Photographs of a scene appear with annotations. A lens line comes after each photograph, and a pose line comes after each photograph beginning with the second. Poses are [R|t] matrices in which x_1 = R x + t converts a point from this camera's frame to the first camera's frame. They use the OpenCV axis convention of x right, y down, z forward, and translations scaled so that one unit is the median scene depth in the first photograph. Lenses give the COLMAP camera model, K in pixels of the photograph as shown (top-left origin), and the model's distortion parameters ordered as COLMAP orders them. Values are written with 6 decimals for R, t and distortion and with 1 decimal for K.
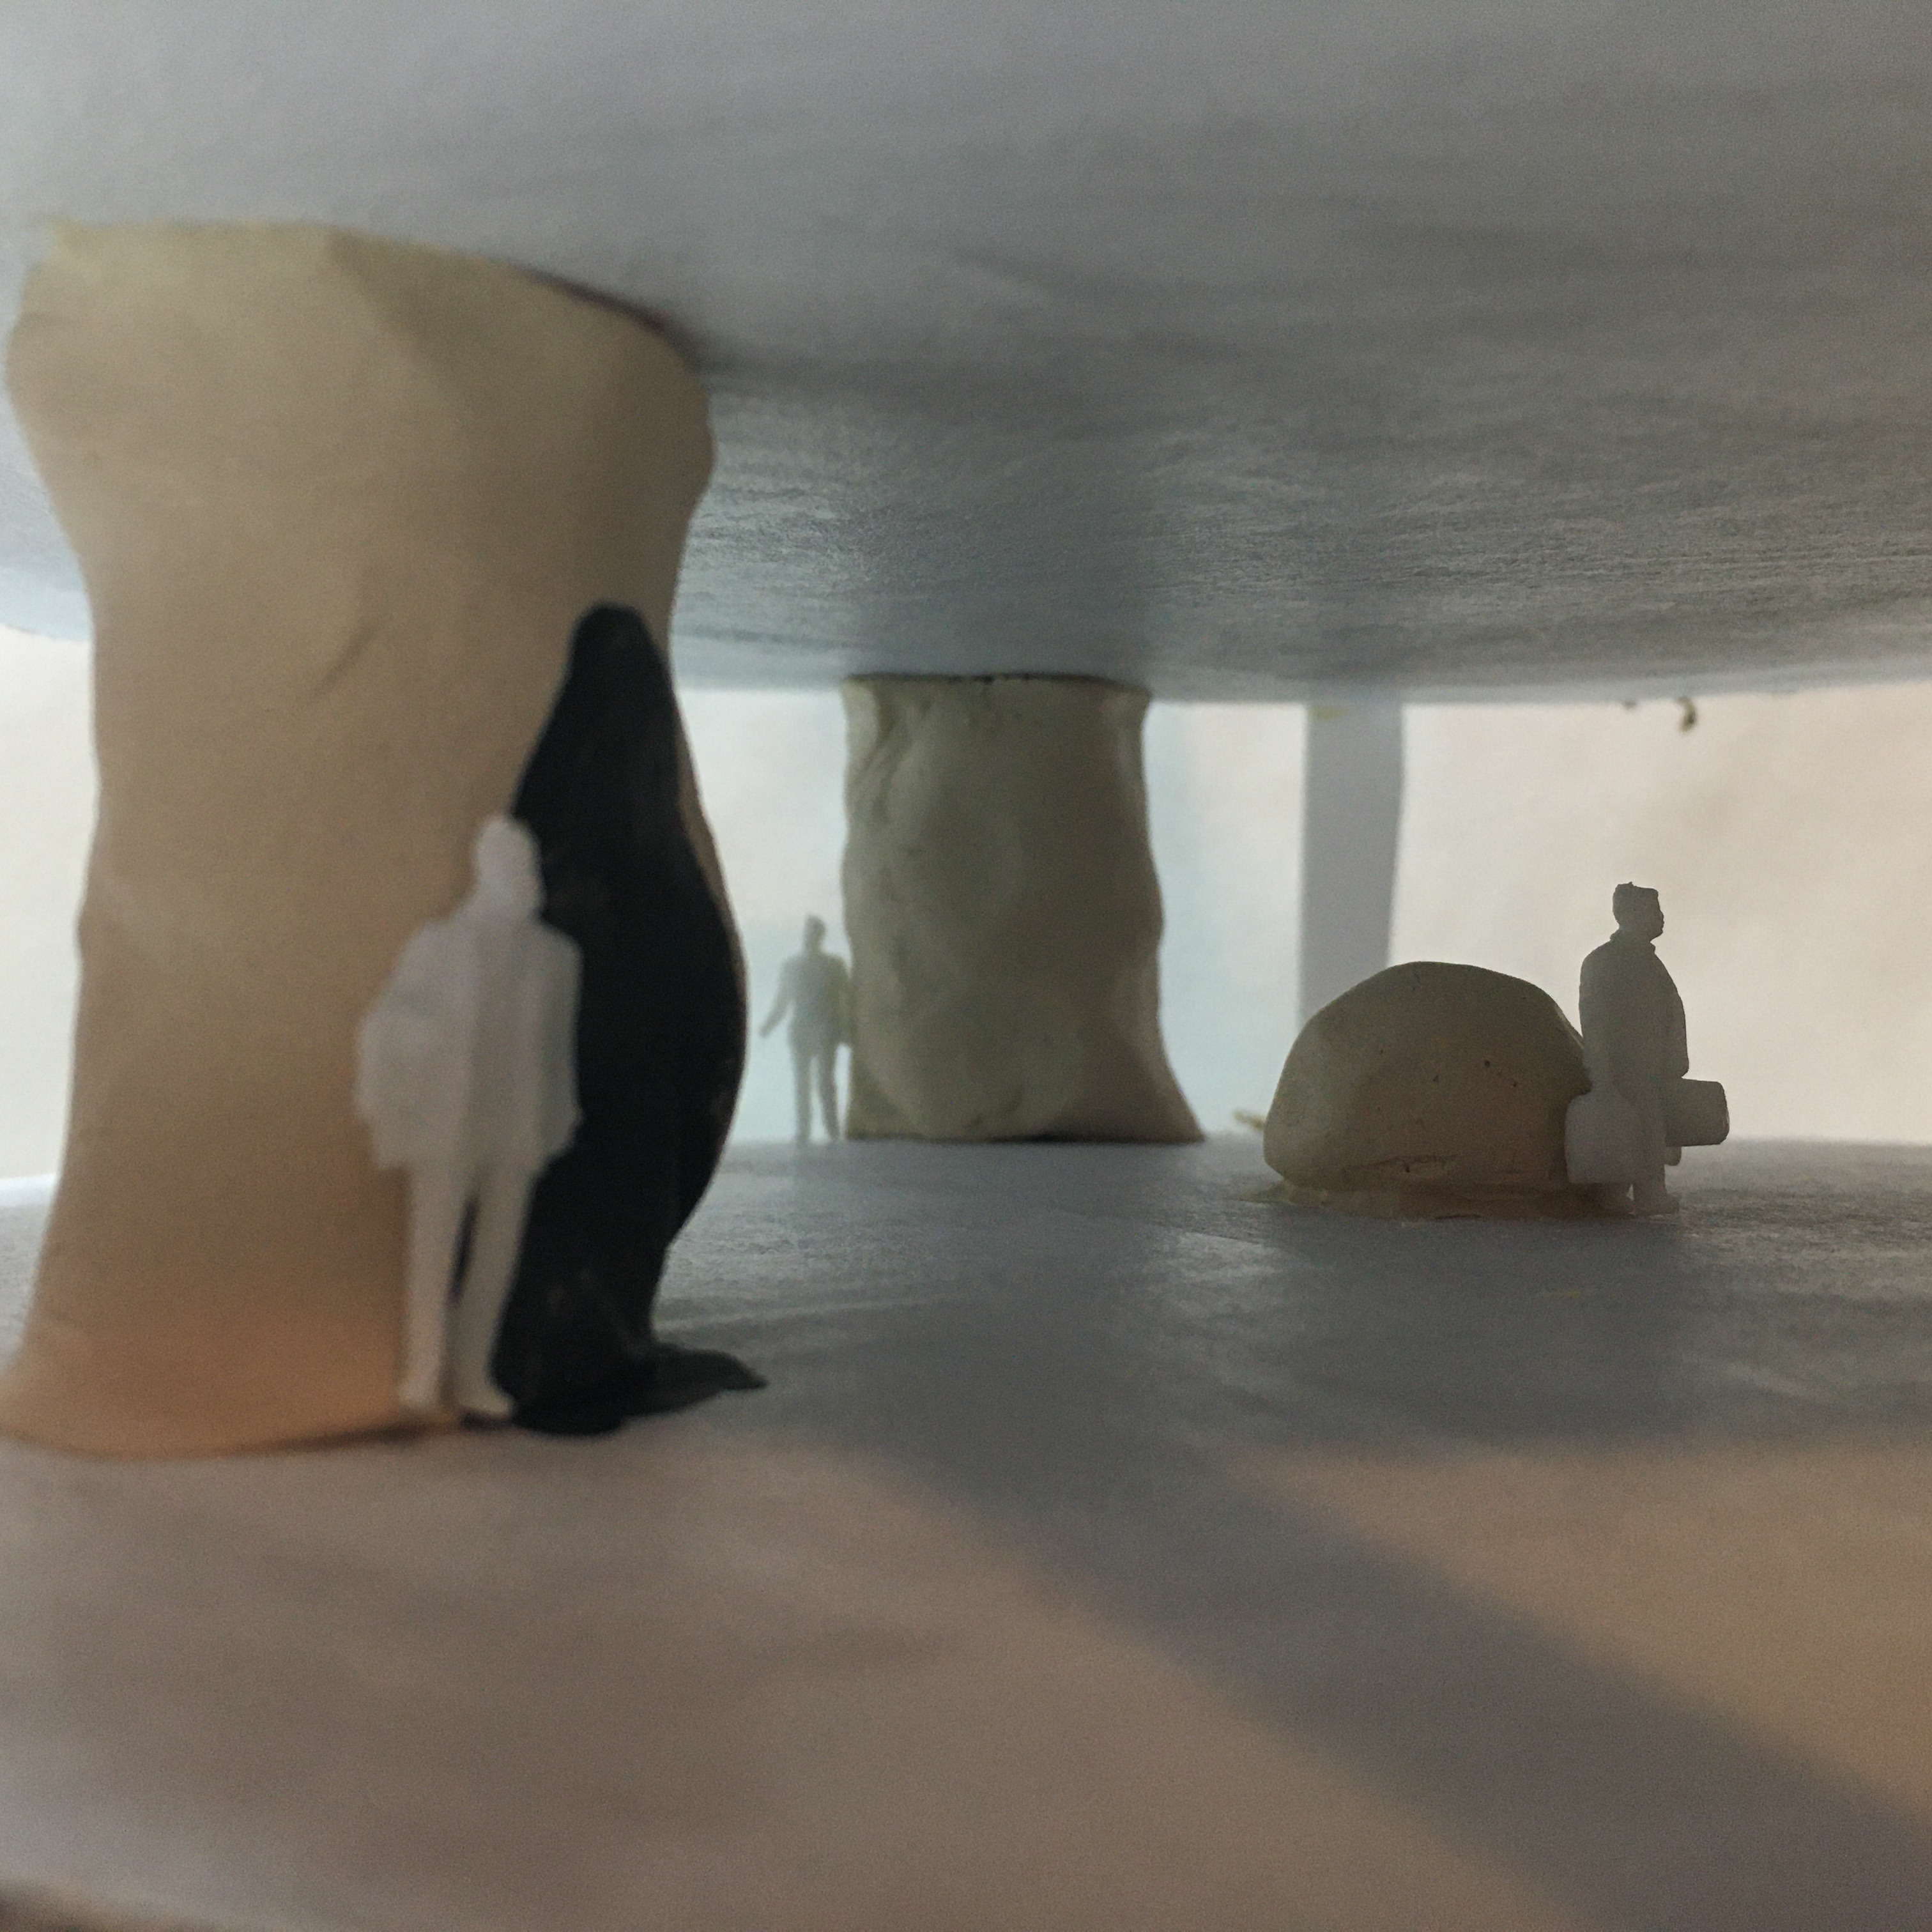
lens RADIAL K [[2263.2, 0, 966.0], [0, 2263.2, 966.0], [0, 0, 1]] dist [-0.004653, 0.012207]
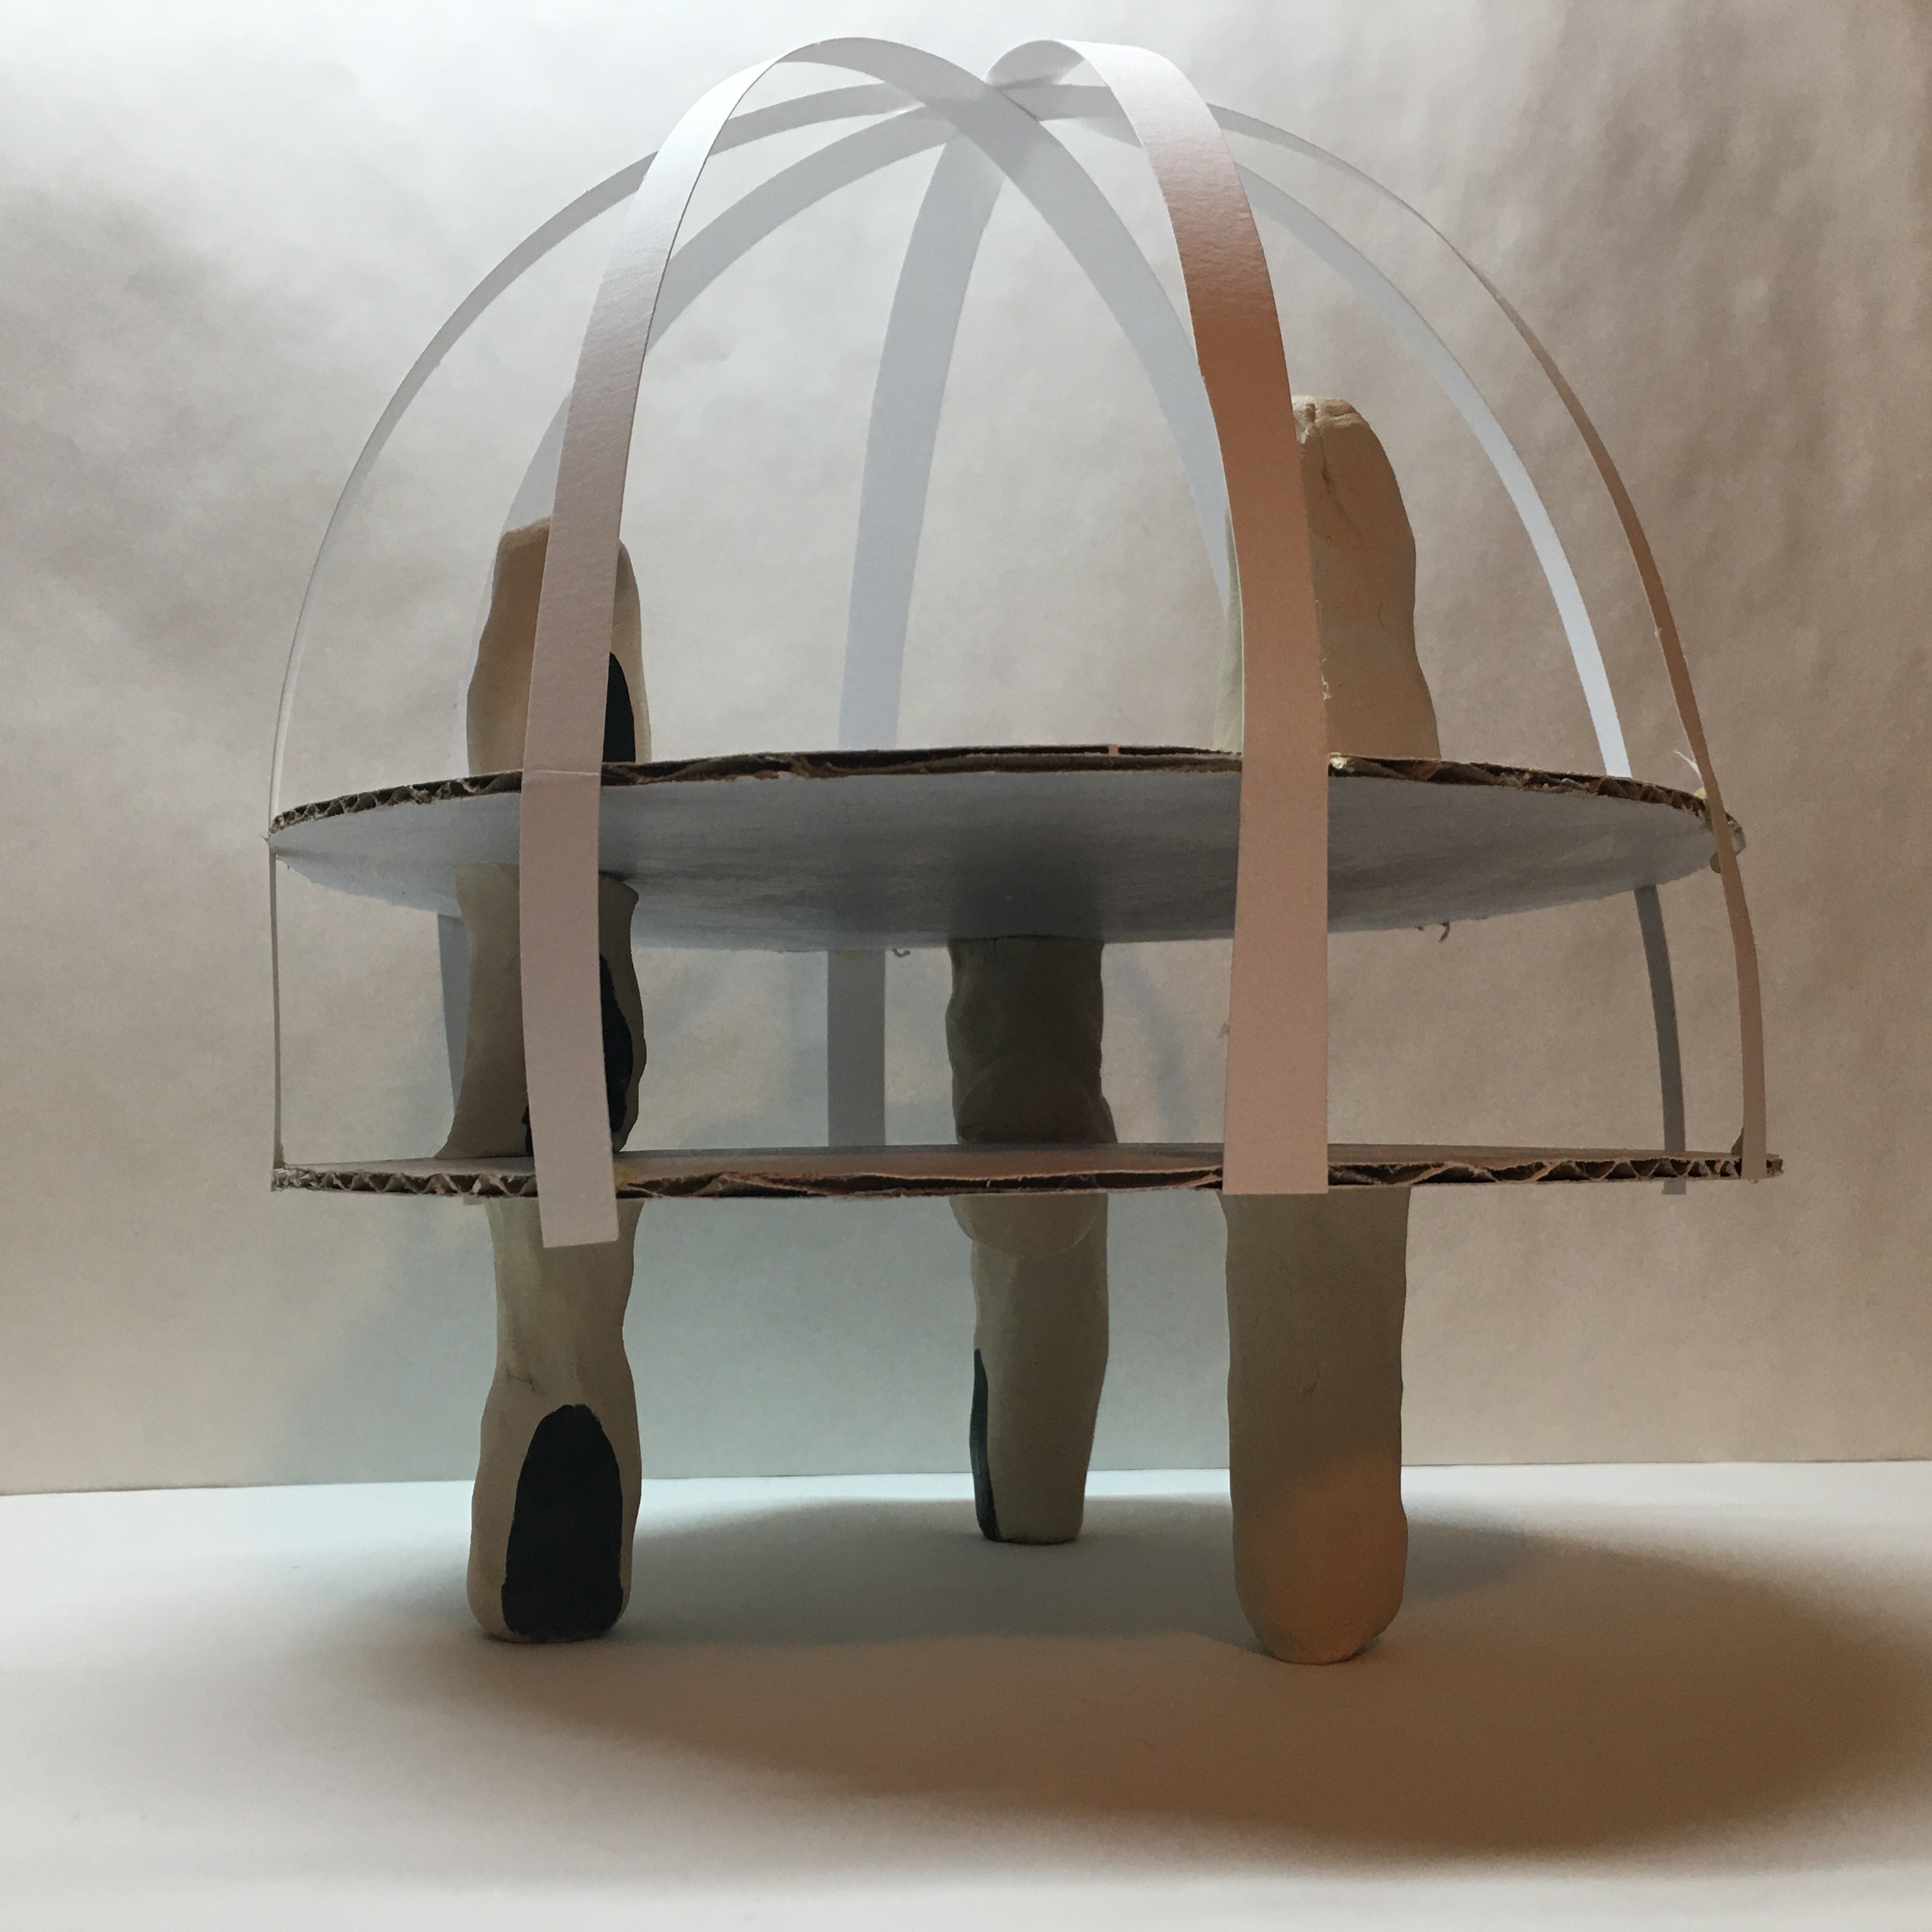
lens RADIAL K [[2263.2, 0, 966.0], [0, 2263.2, 966.0], [0, 0, 1]] dist [-0.004653, 0.012207]
pose [[0.915270, -0.043278, -0.400510, 0.850720], [0.003049, 0.994928, -0.100542, 0.115940], [0.402829, 0.090802, 0.910760, -0.976653]]
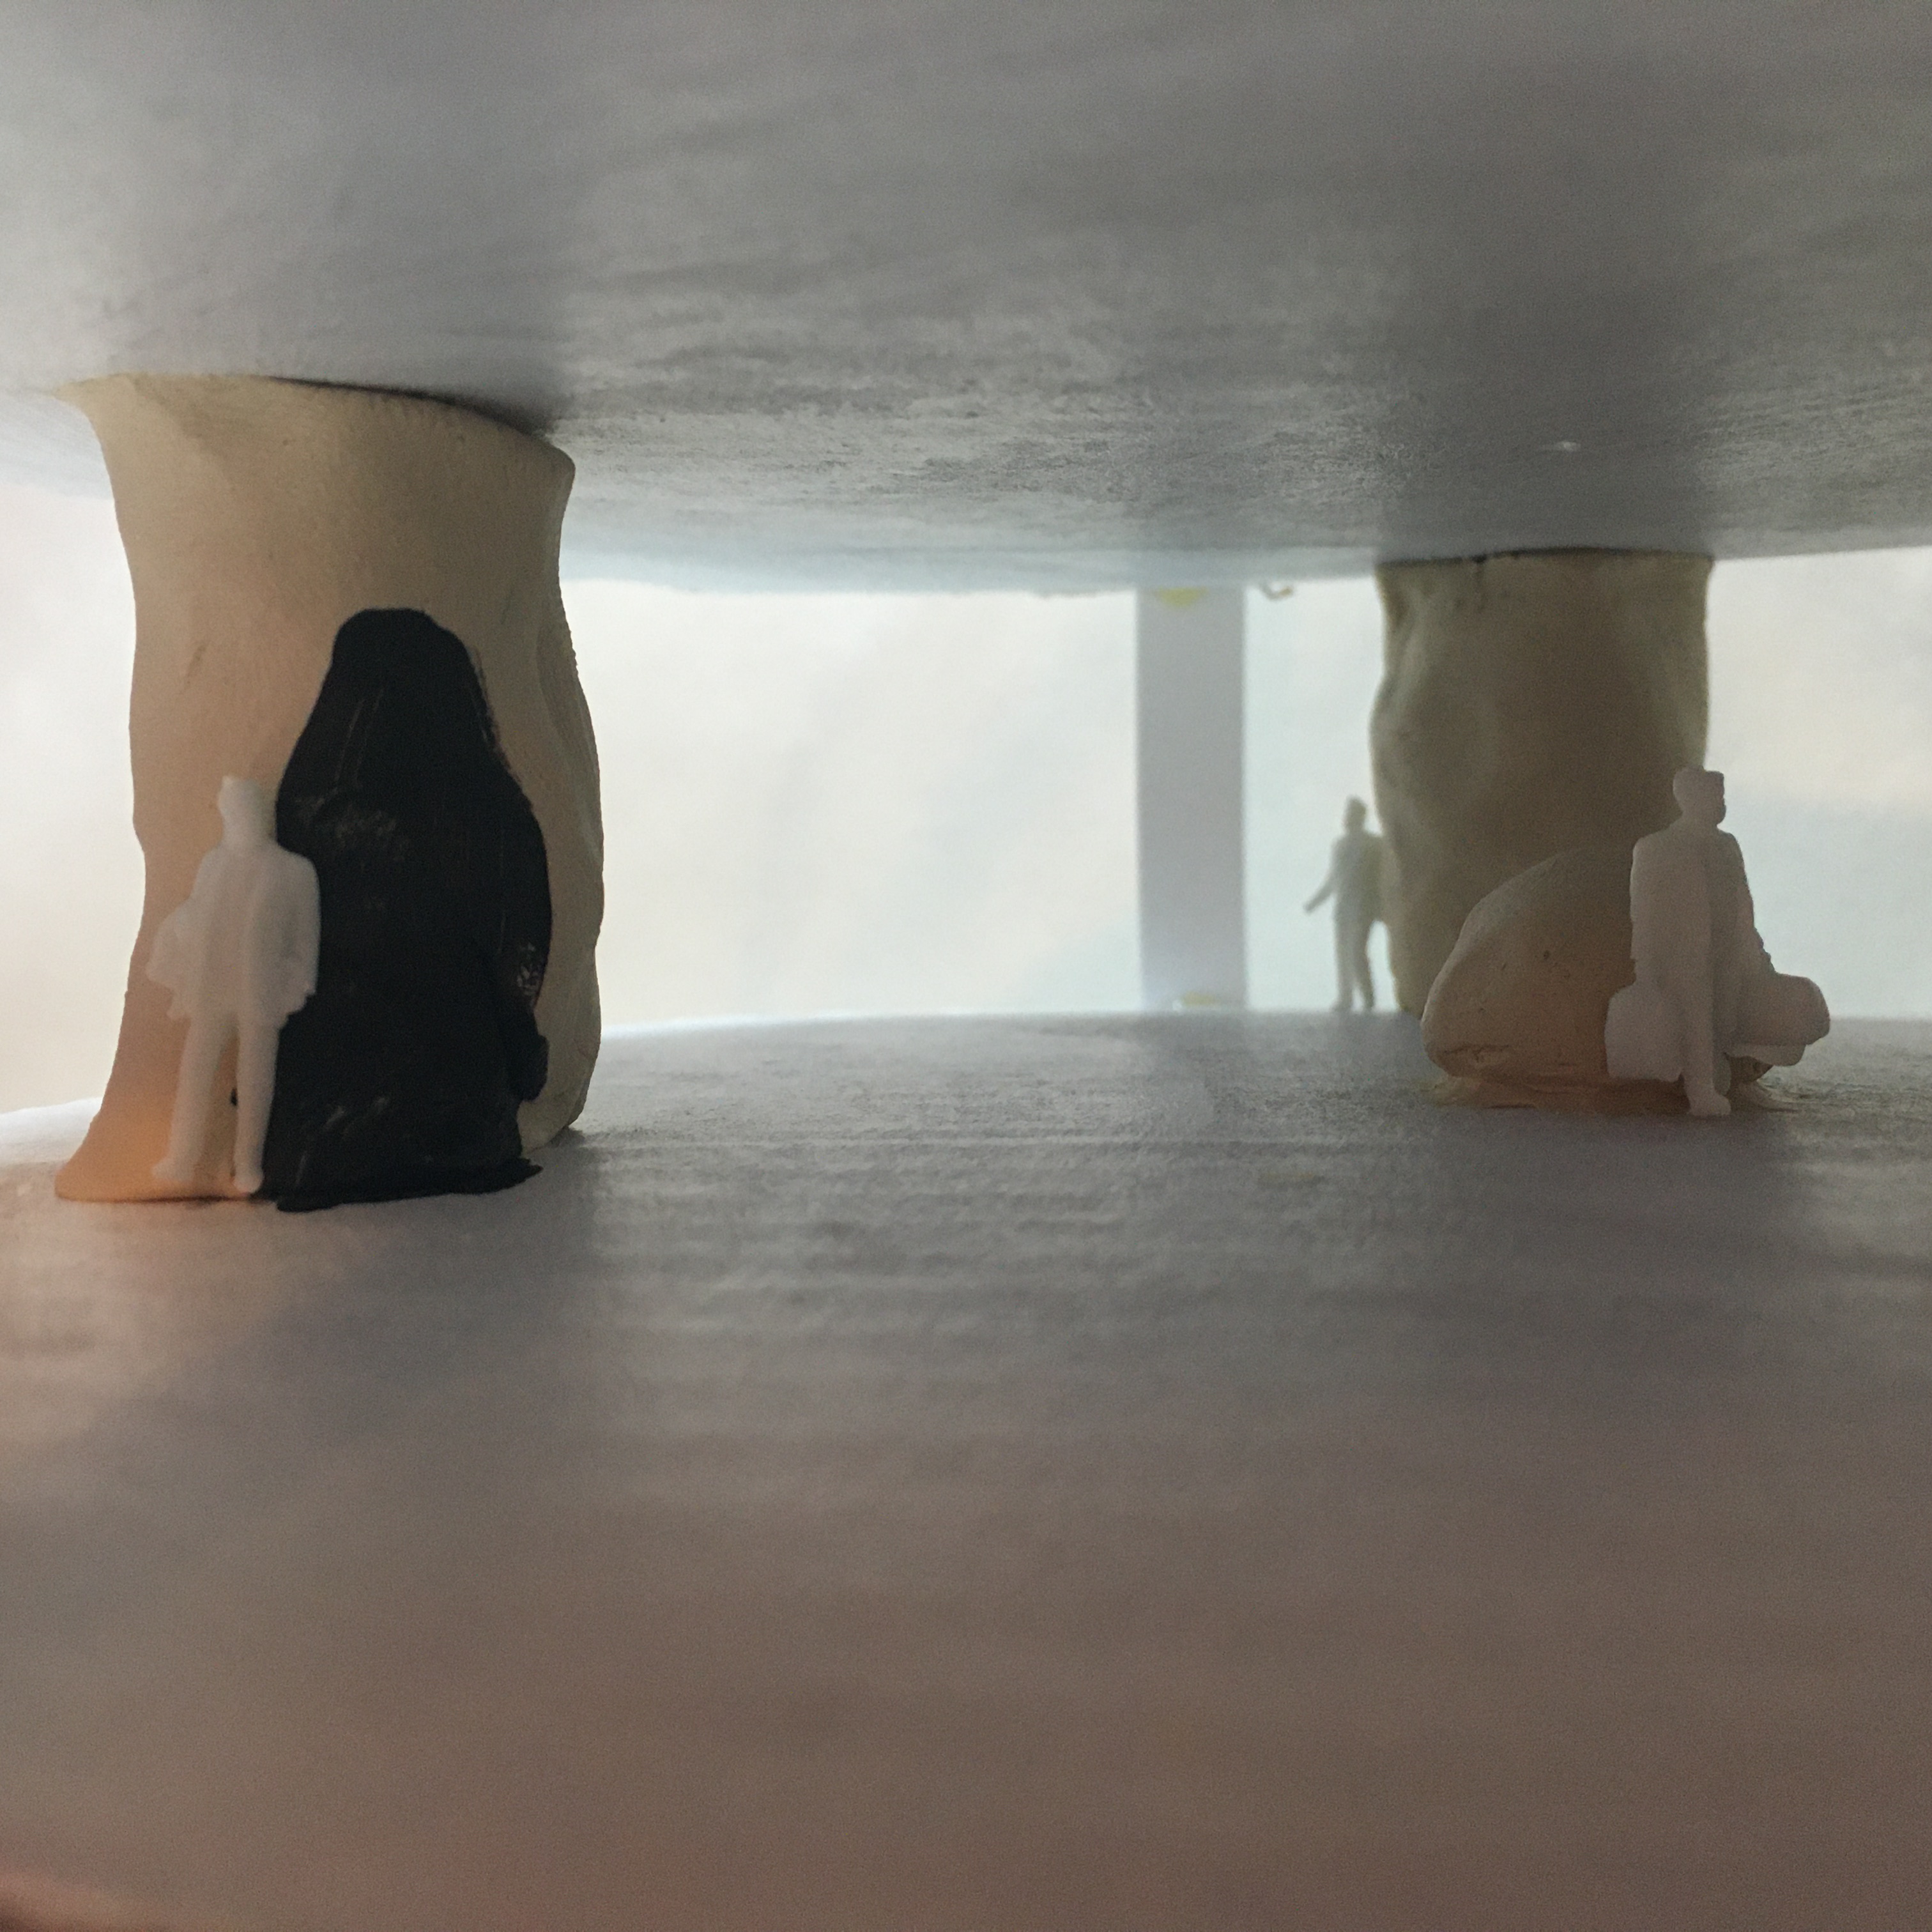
lens RADIAL K [[2263.2, 0, 966.0], [0, 2263.2, 966.0], [0, 0, 1]] dist [-0.004653, 0.012207]
pose [[0.837833, 0.022189, -0.545476, 0.373581], [0.013060, 0.998073, 0.060660, -0.009998], [0.545771, -0.057947, 0.835929, 0.021604]]
